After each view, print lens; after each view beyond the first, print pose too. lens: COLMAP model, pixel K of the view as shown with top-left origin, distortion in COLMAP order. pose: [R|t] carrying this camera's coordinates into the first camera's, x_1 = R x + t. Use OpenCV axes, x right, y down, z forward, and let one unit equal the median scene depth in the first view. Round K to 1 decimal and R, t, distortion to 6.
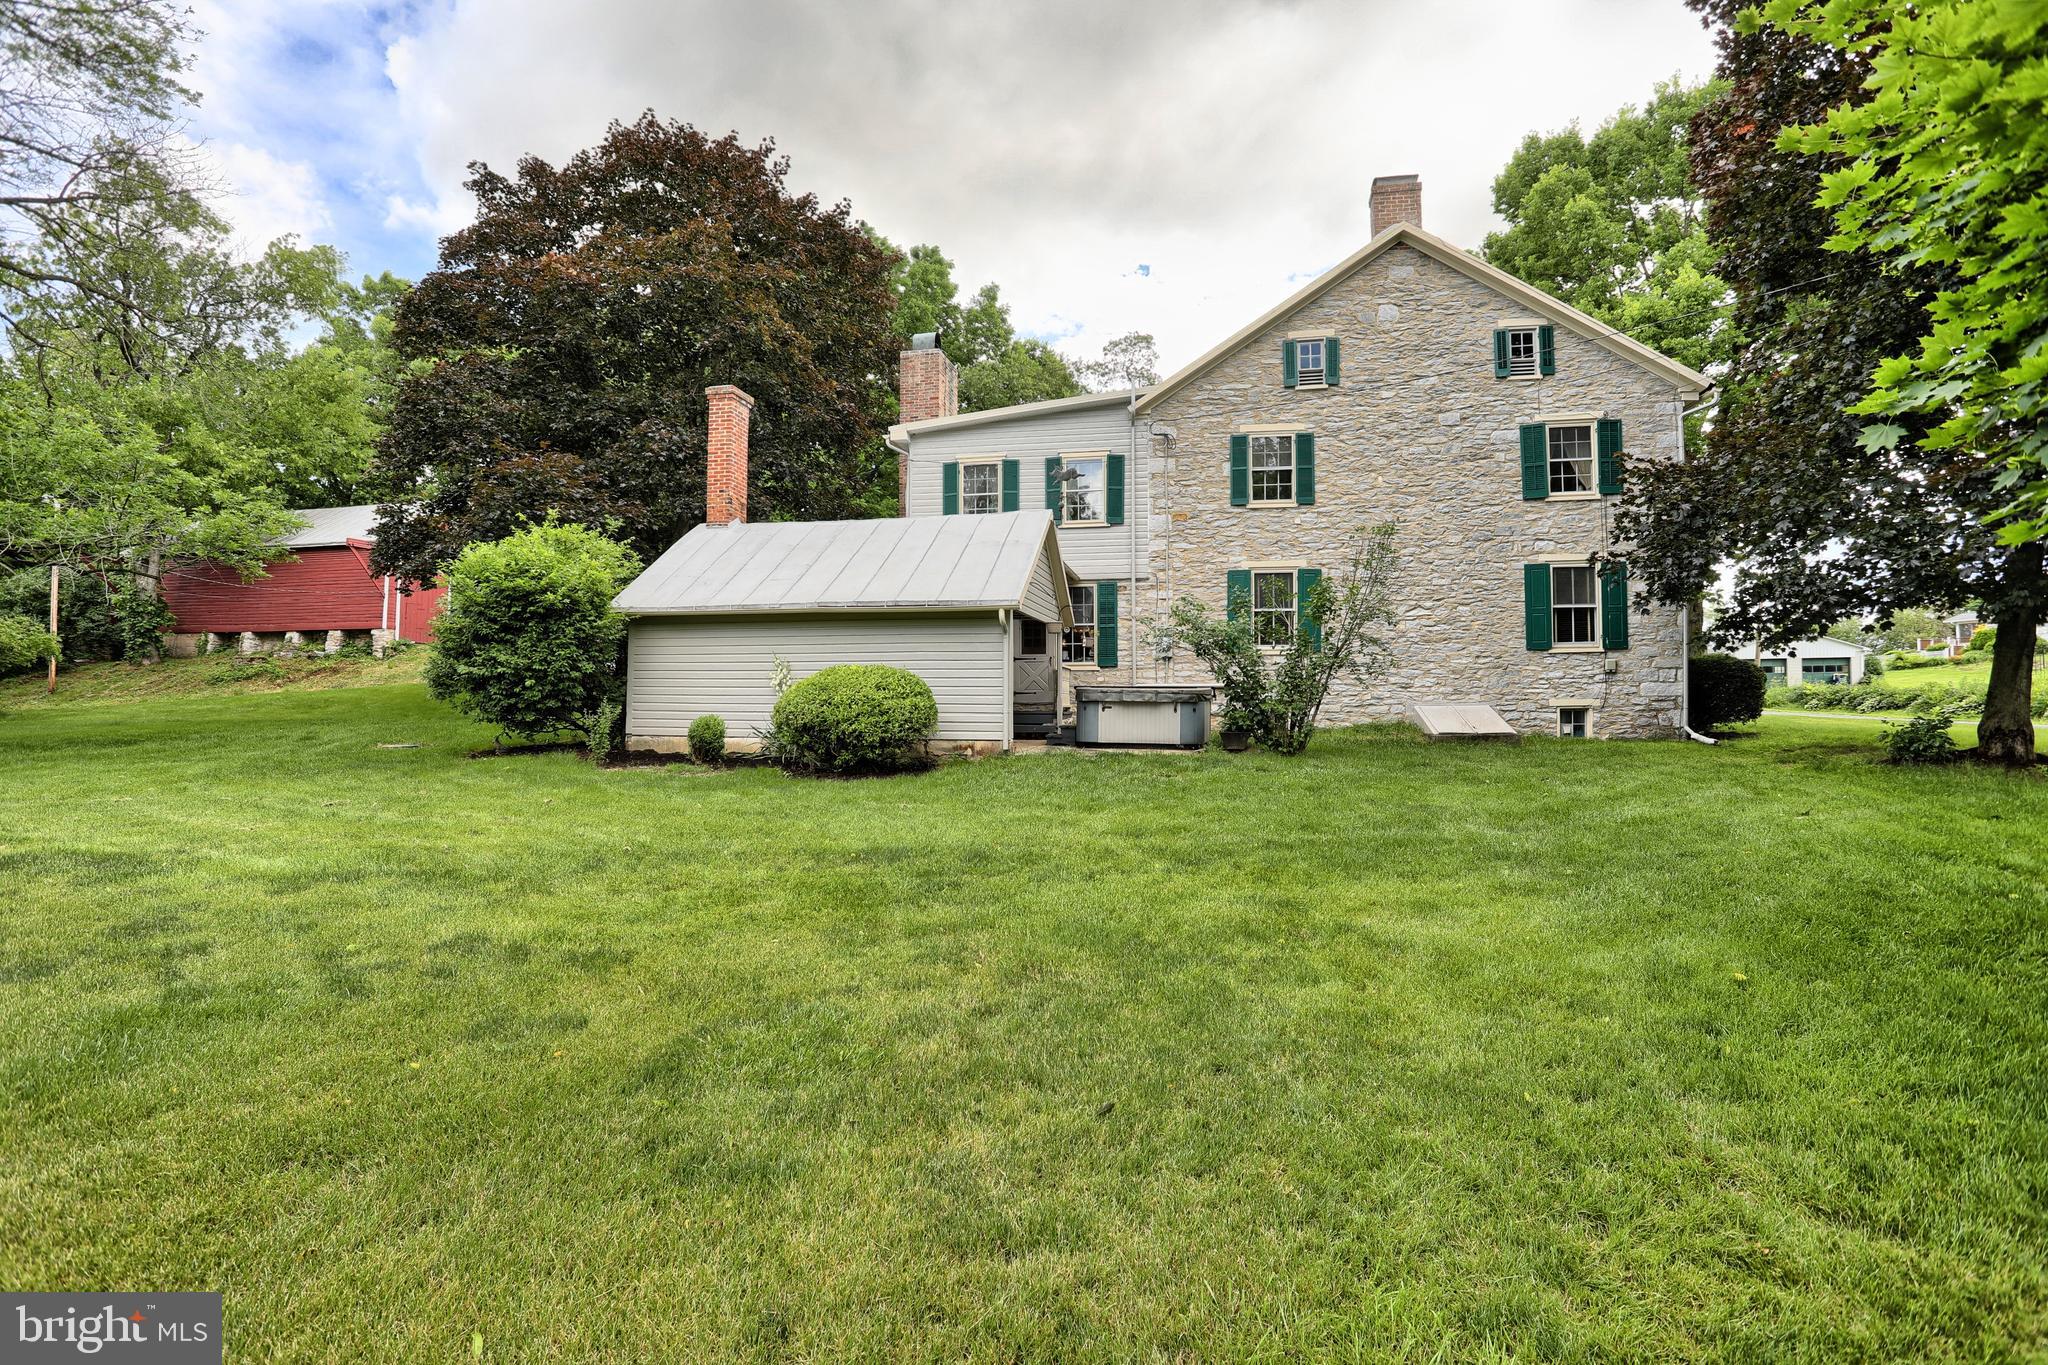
lens RADIAL K [[987.5, 0, 1024.0], [0, 987.5, 682.5], [0, 0, 1]] dist [-0.066477, 0.027017]
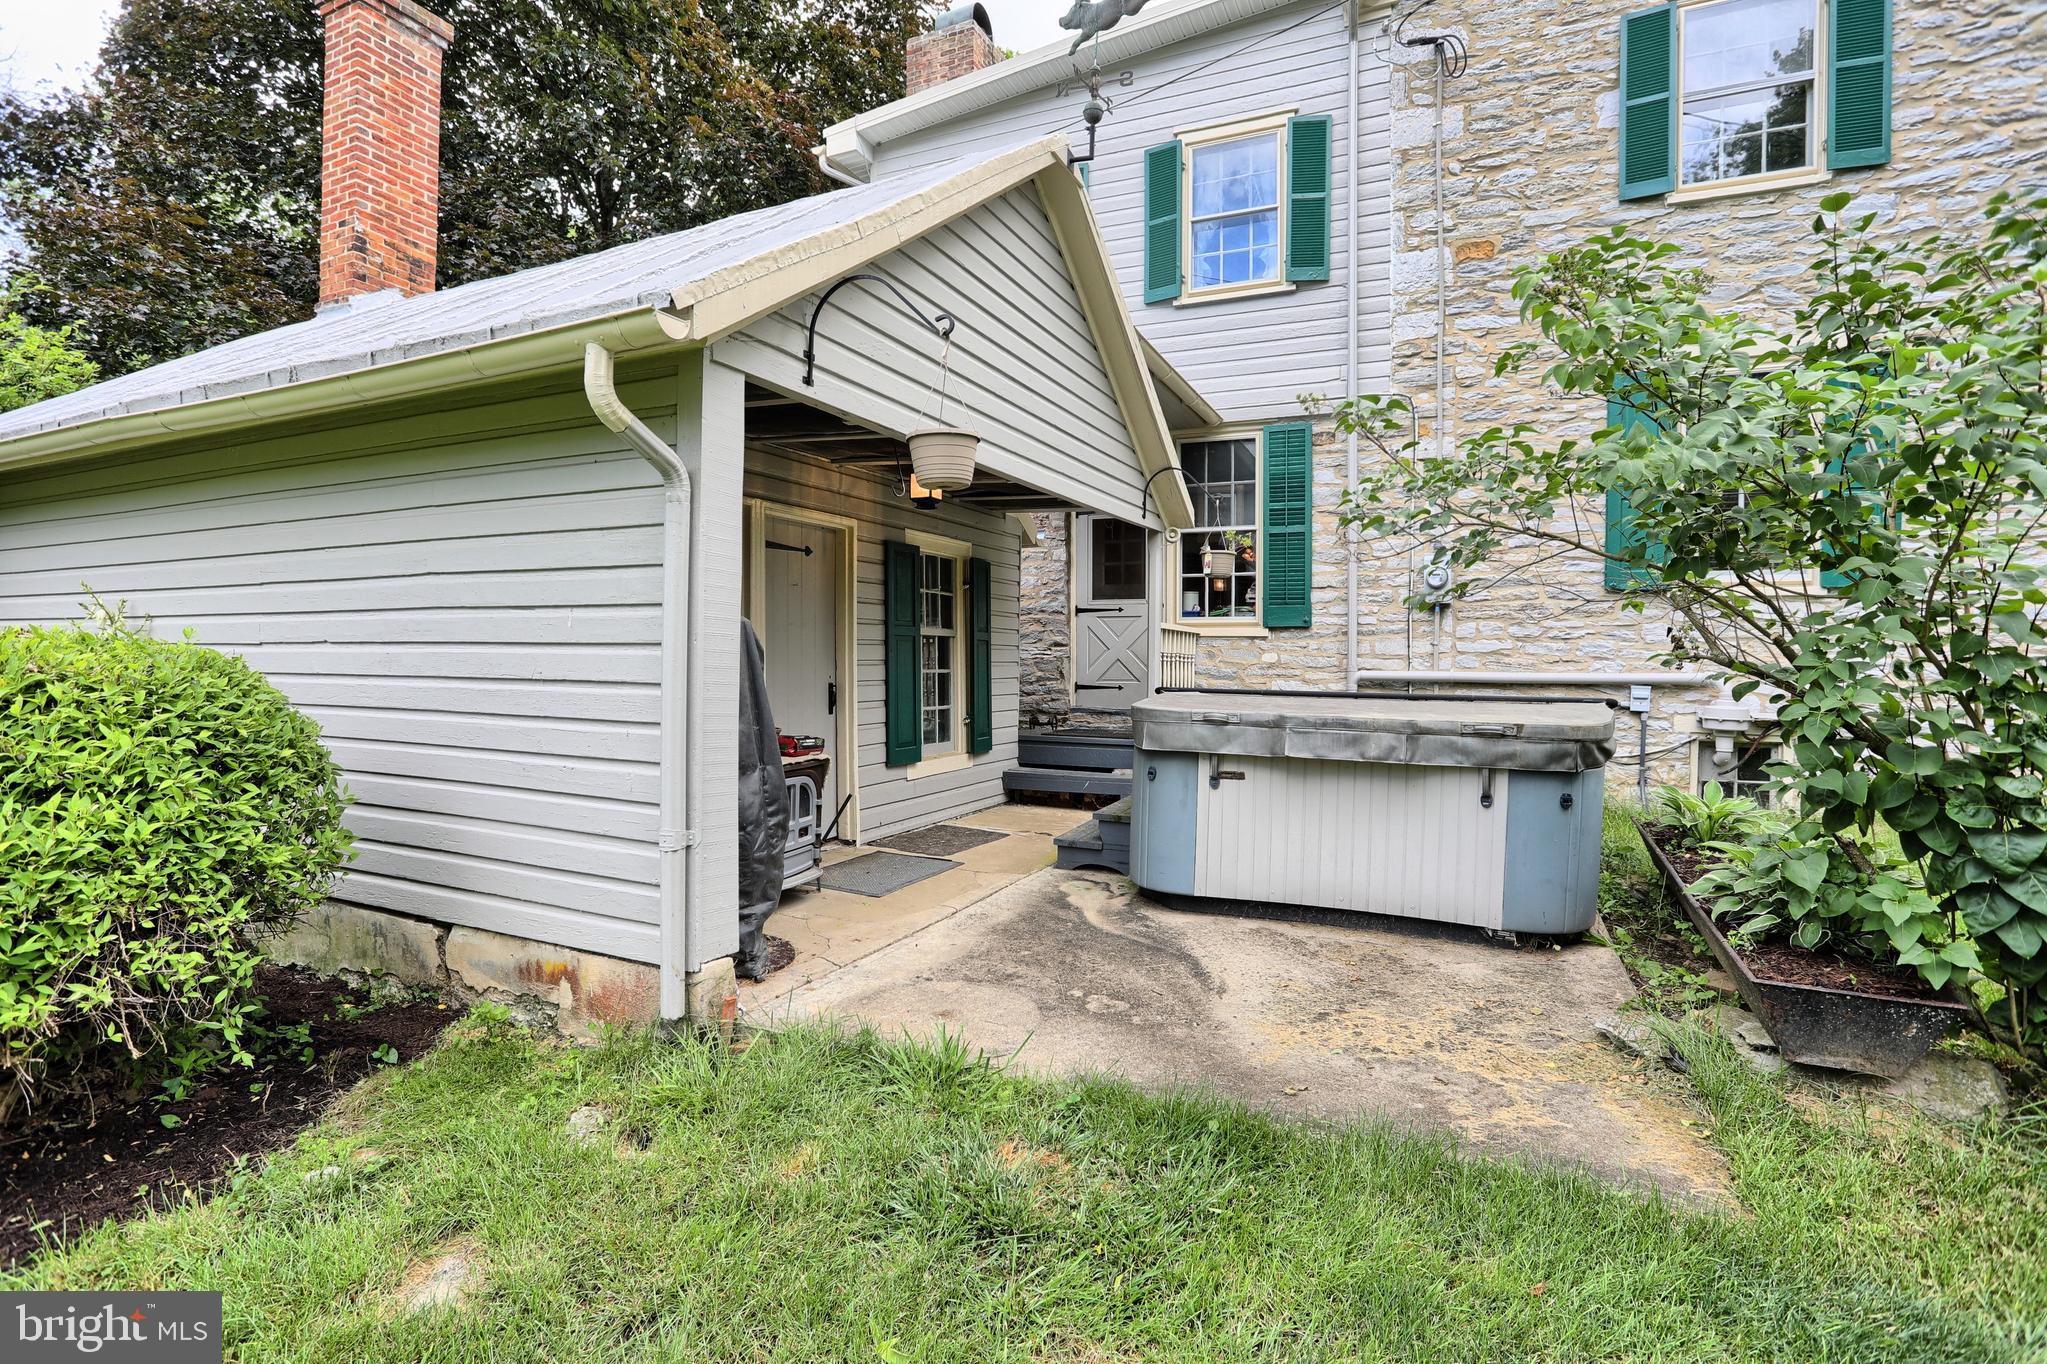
lens RADIAL K [[987.0, 0, 1023.5], [0, 987.0, 682.0], [0, 0, 1]] dist [-0.066477, 0.027017]
pose [[0.972179, 0.012551, -0.233901, 0.077094], [-0.002582, 0.999077, 0.042874, -0.011060], [0.234224, -0.041077, 0.971315, 0.592077]]
